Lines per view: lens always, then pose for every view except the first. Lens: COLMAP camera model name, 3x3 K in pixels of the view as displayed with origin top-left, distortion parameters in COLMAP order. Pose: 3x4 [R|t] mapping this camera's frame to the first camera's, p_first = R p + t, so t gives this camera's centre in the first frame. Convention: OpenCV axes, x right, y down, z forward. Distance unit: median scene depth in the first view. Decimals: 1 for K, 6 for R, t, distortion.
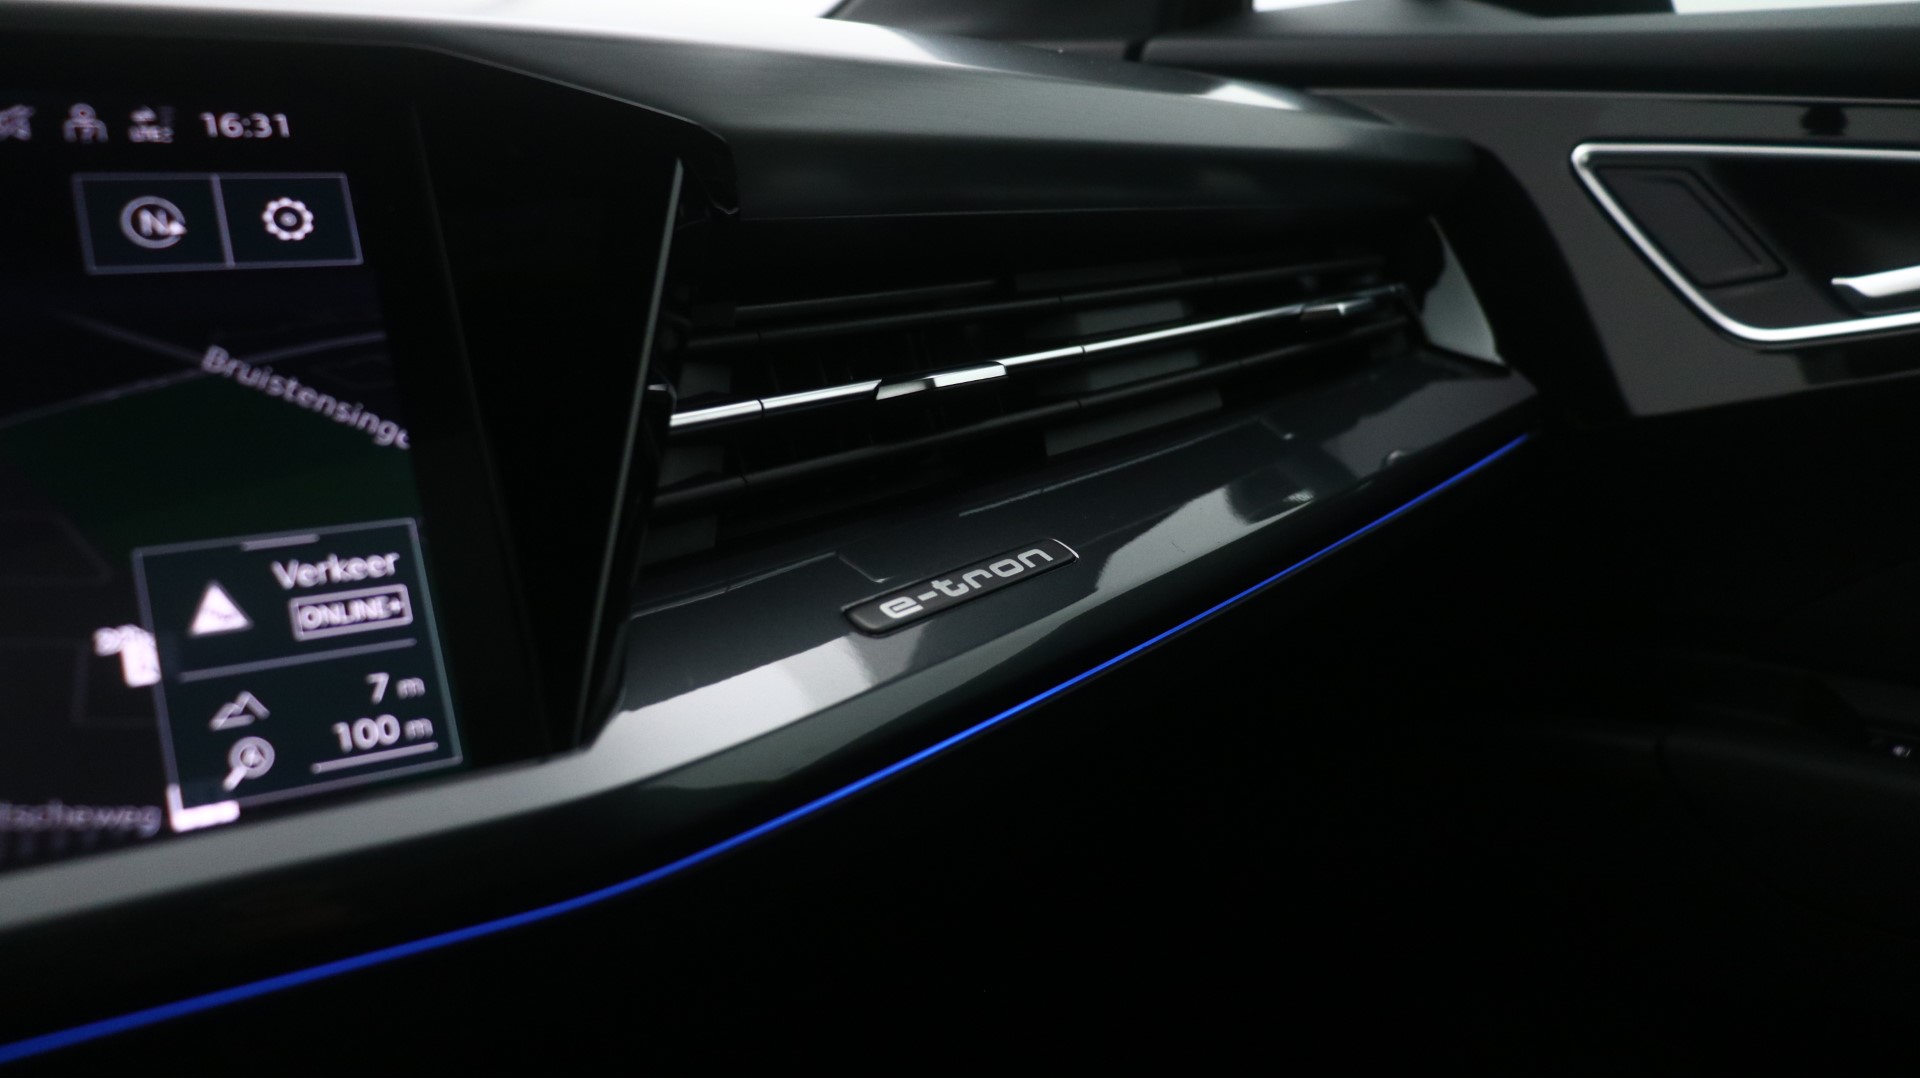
lens RADIAL K [[1532.2, 0, 959.4], [0, 1532.2, 544.1], [0, 0, 1]] dist [-0.008719, 0.000584]
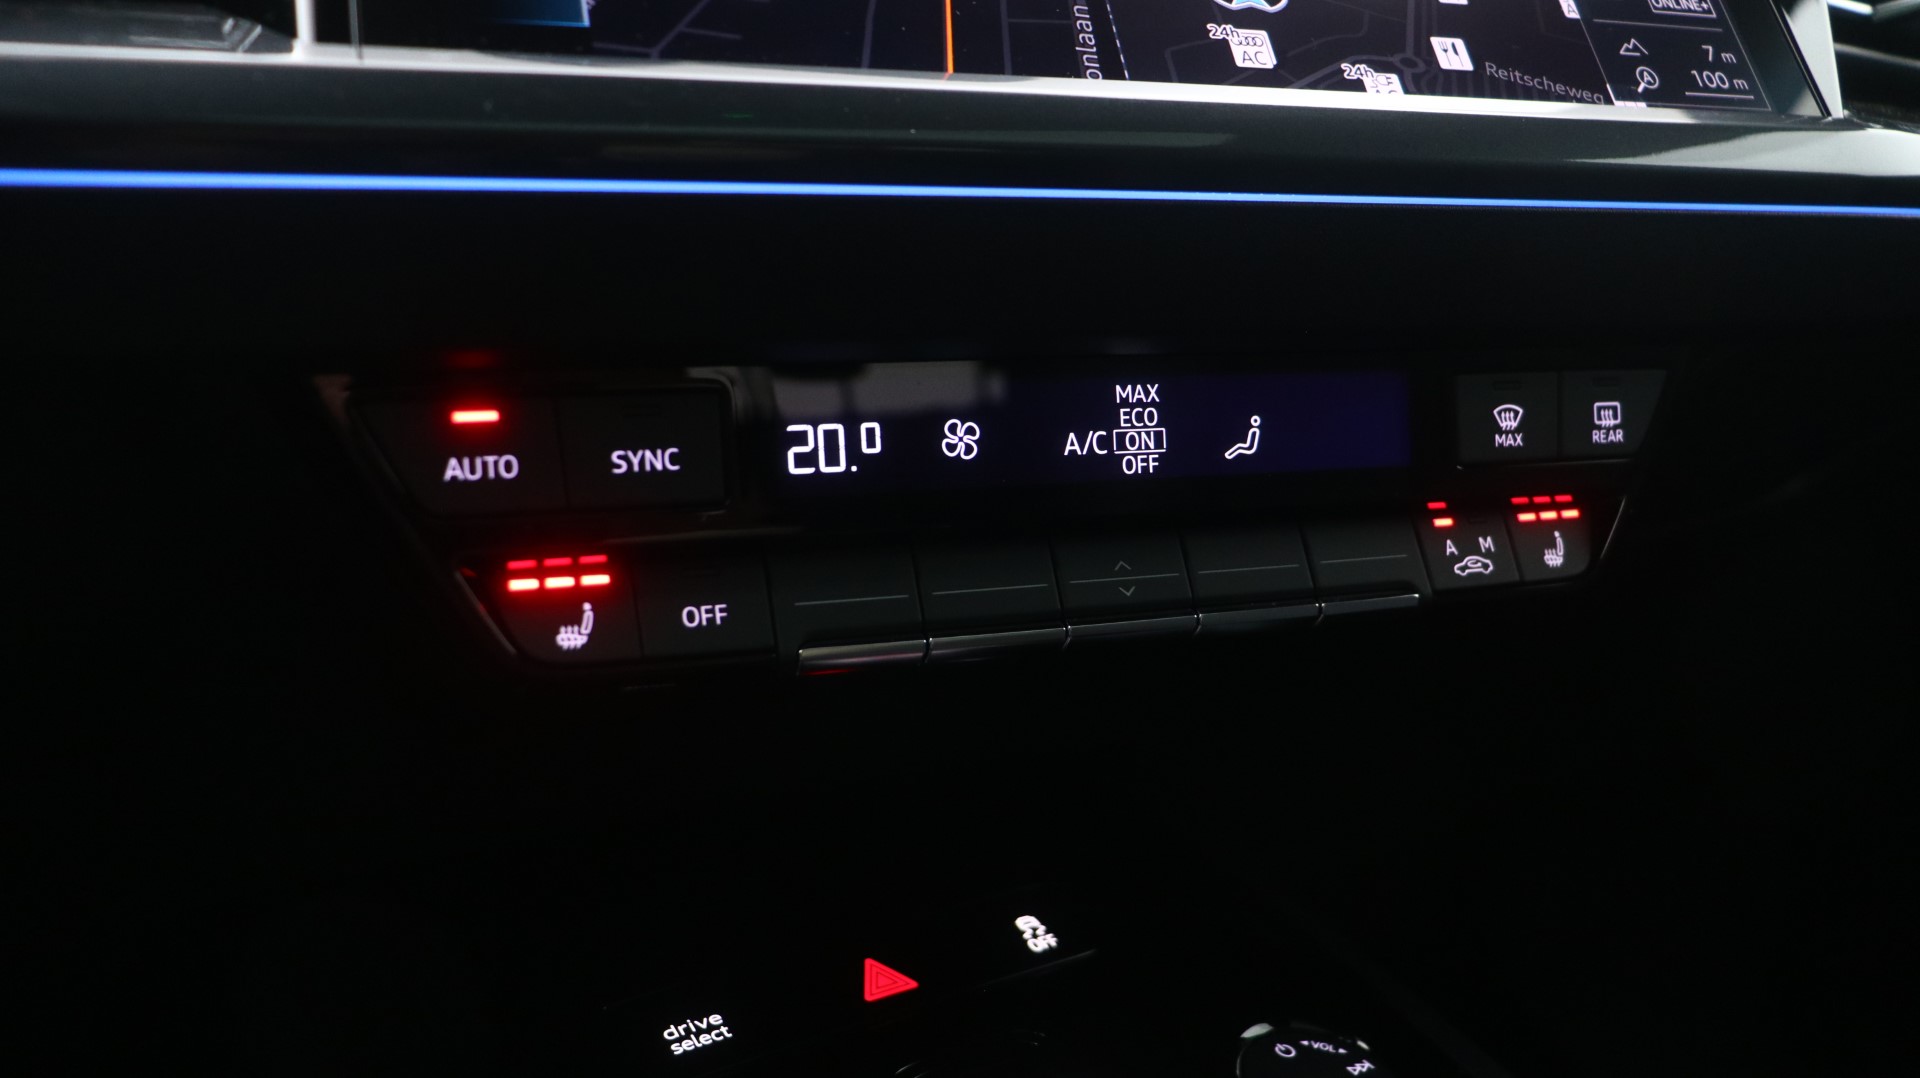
lens RADIAL K [[1538.1, 0, 961.1], [0, 1538.1, 549.0], [0, 0, 1]] dist [-0.011672, 0.006372]
pose [[0.980911, 0.002598, -0.194440, -0.734128], [-0.025889, 0.992754, -0.117338, 0.667771], [0.192726, 0.120132, 0.973871, -0.332816]]
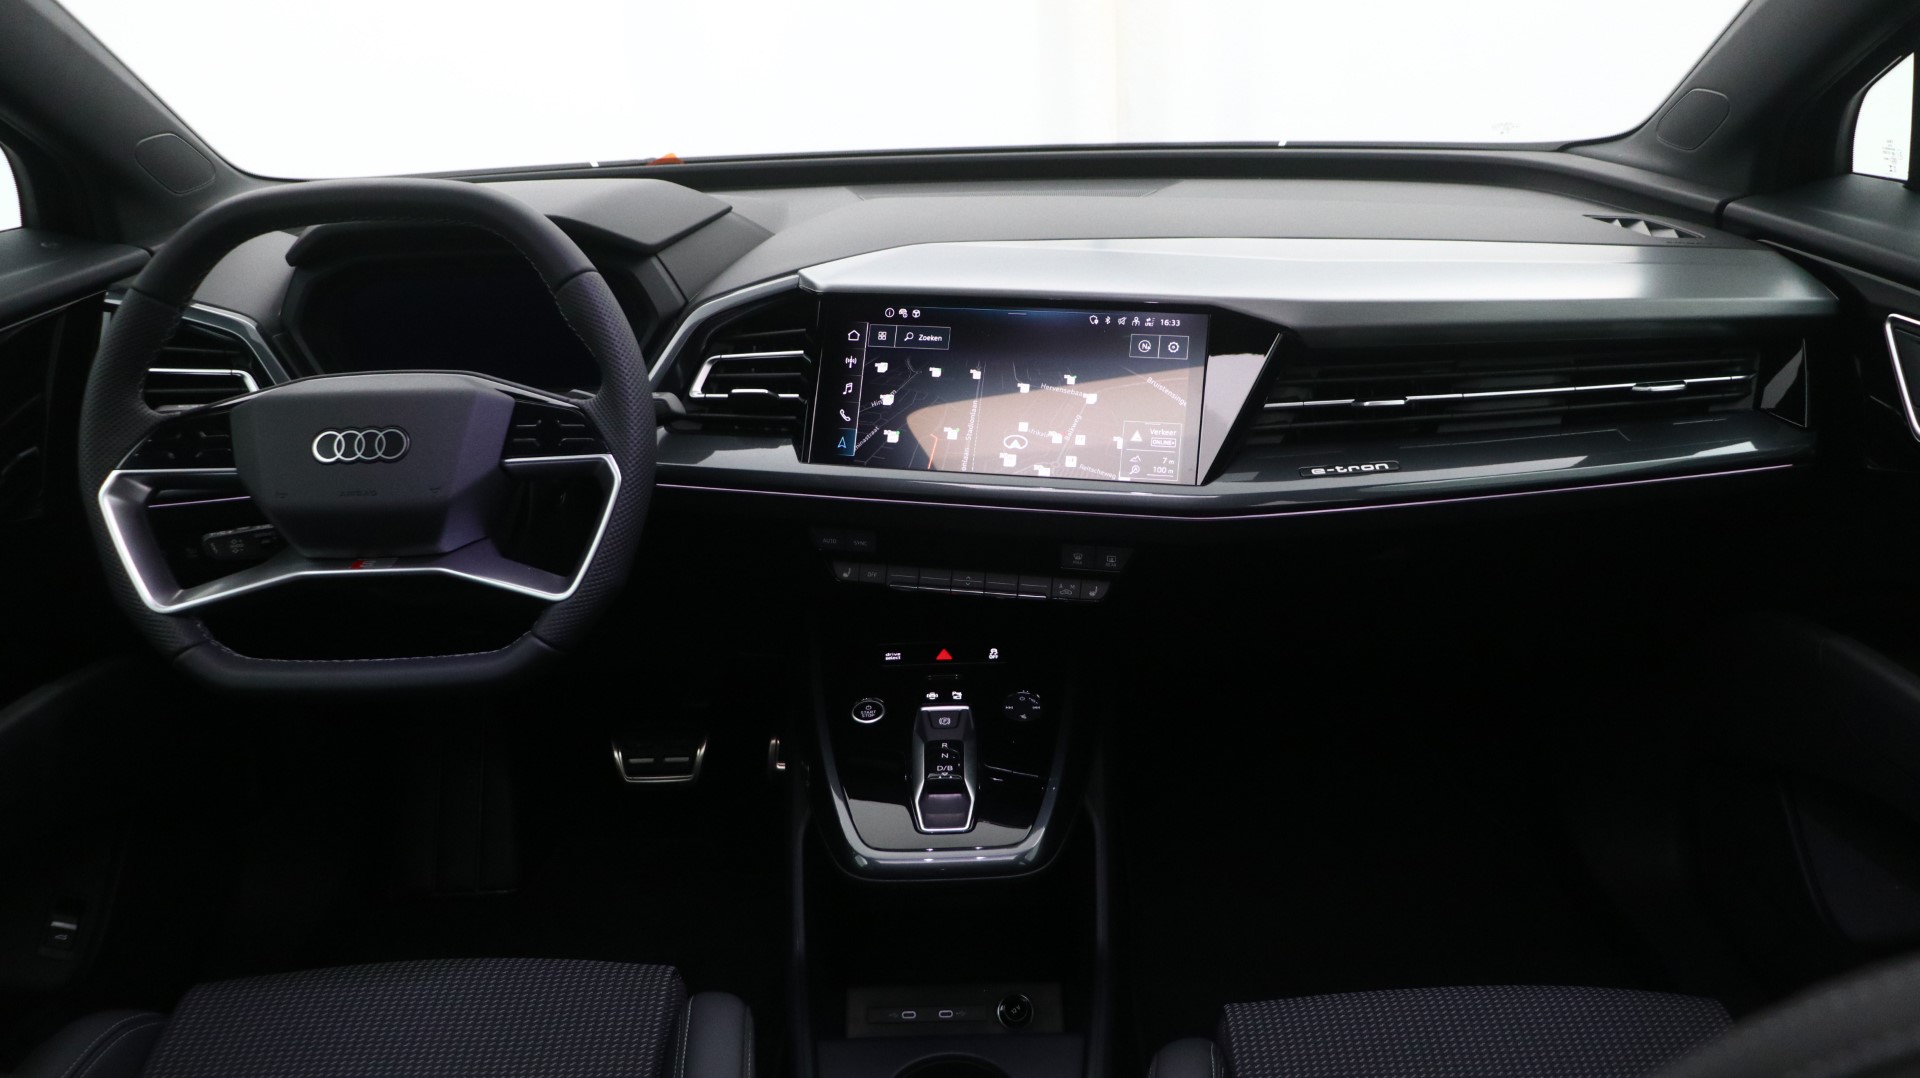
lens RADIAL K [[1532.2, 0, 959.4], [0, 1532.2, 544.1], [0, 0, 1]] dist [-0.008719, 0.000584]
pose [[0.702861, 0.246061, -0.667414, 2.179055], [-0.153253, 0.968612, 0.195714, -0.440200], [0.694623, -0.035277, 0.718509, -2.556529]]
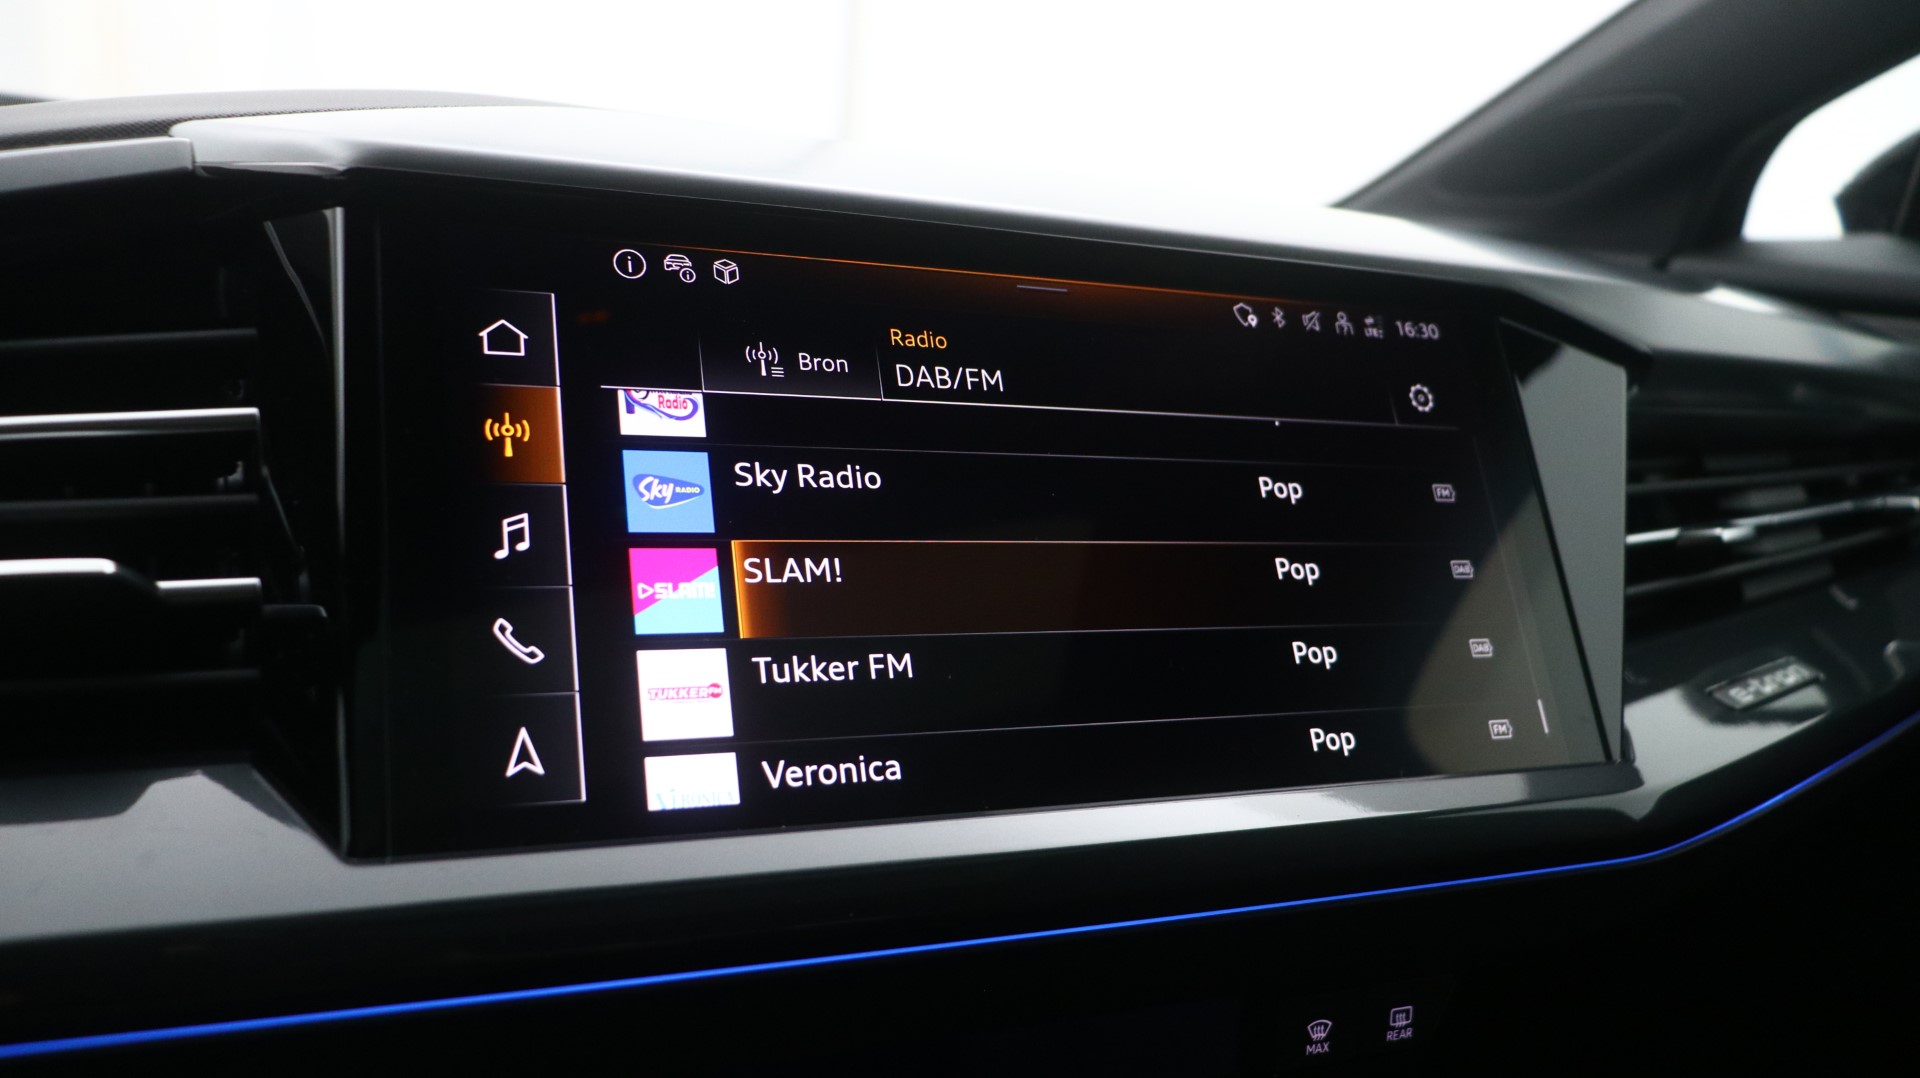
lens RADIAL K [[1532.2, 0, 959.4], [0, 1532.2, 544.1], [0, 0, 1]] dist [-0.008719, 0.000584]
pose [[0.989278, 0.101172, -0.105322, -0.776516], [-0.109604, 0.990941, -0.077605, 0.116287], [0.096517, 0.088317, 0.991405, -0.585957]]
